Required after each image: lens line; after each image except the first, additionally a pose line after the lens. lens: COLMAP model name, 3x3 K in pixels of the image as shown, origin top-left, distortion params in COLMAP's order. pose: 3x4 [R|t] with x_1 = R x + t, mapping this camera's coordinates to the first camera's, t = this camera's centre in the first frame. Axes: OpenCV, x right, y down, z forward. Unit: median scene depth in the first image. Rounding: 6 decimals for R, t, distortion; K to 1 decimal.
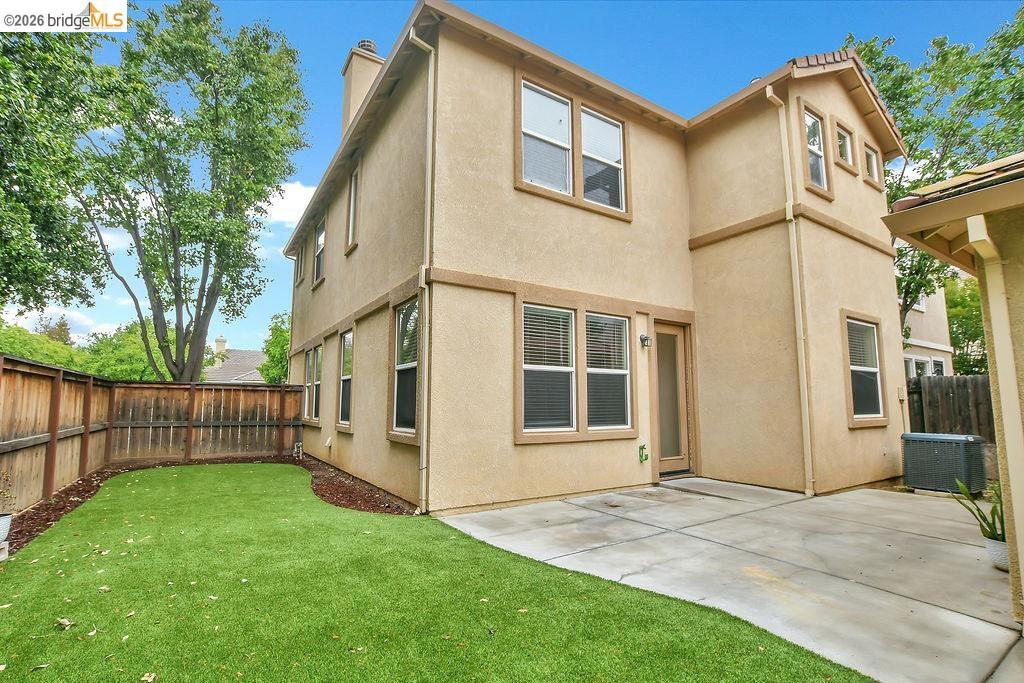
lens RADIAL K [[483.7, 0, 512.0], [0, 483.7, 341.5], [0, 0, 1]] dist [-0.018672, 0.000230]
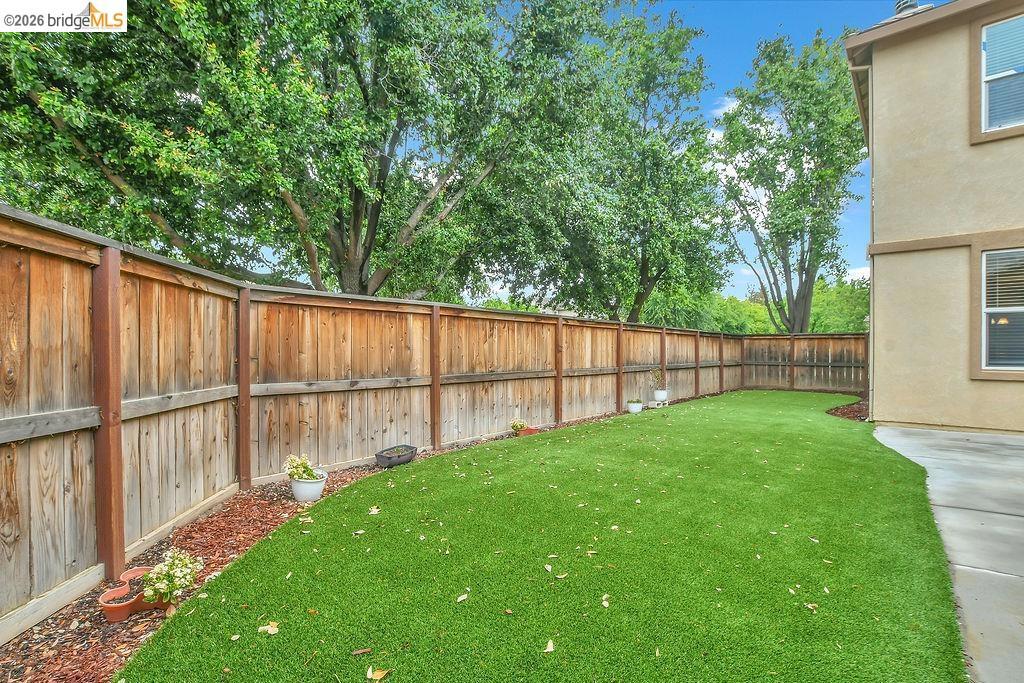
lens RADIAL K [[493.1, 0, 490.5], [0, 493.1, 355.0], [0, 0, 1]] dist [-0.001802, -0.000195]
pose [[0.277733, 0.005802, -0.960641, 1.009304], [0.120206, 0.991913, 0.040744, -0.036413], [0.953108, -0.126790, 0.274790, -0.497152]]
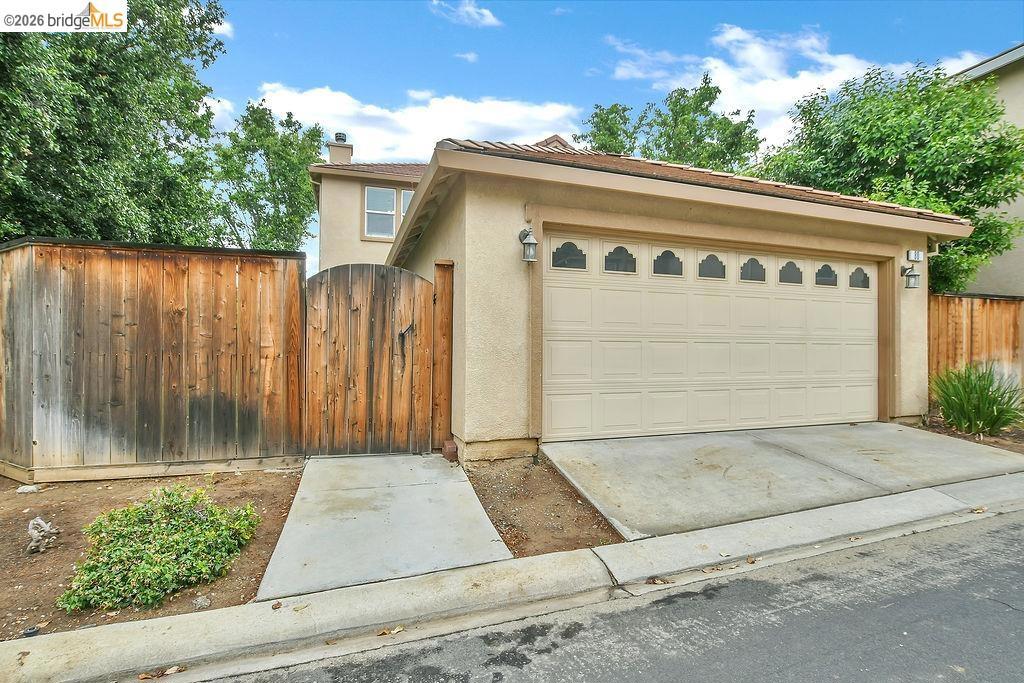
lens RADIAL K [[483.7, 0, 512.0], [0, 483.7, 341.5], [0, 0, 1]] dist [-0.018672, 0.000230]
pose [[0.968392, 0.000984, -0.249430, 1.625748], [0.027295, 0.993569, 0.109890, -0.107097], [0.247934, -0.113225, 0.962138, -1.338138]]
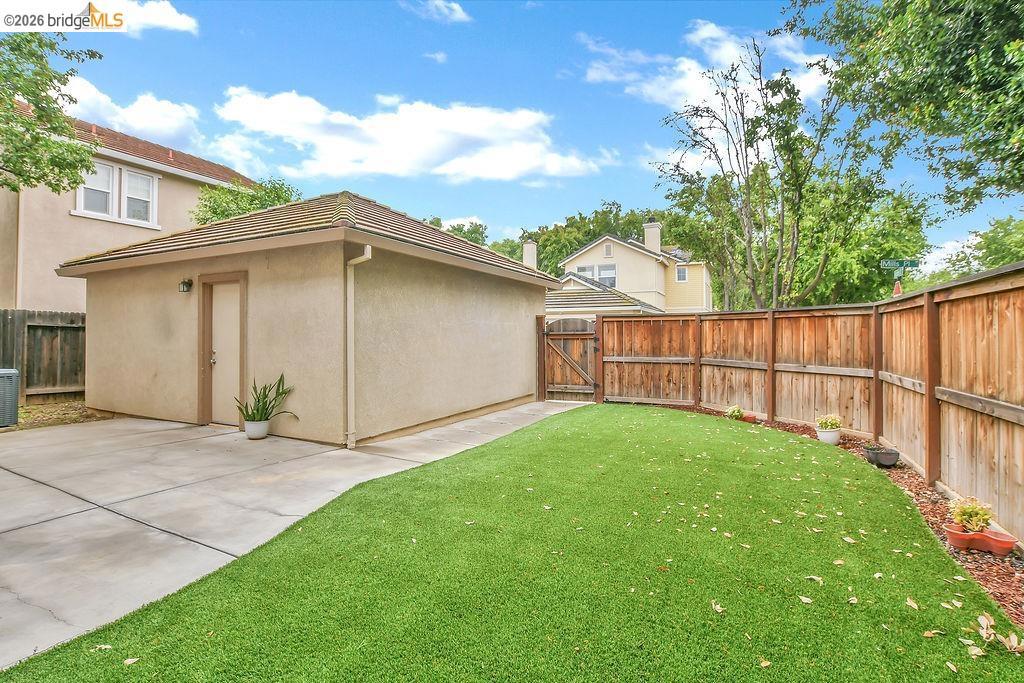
lens RADIAL K [[487.2, 0, 493.4], [0, 487.2, 334.7], [0, 0, 1]] dist [-0.023809, 0.000247]
pose [[-0.494577, 0.002759, 0.869129, -0.631112], [-0.111897, 0.991471, -0.066822, 0.109895], [-0.861901, -0.130301, -0.490050, 0.887601]]
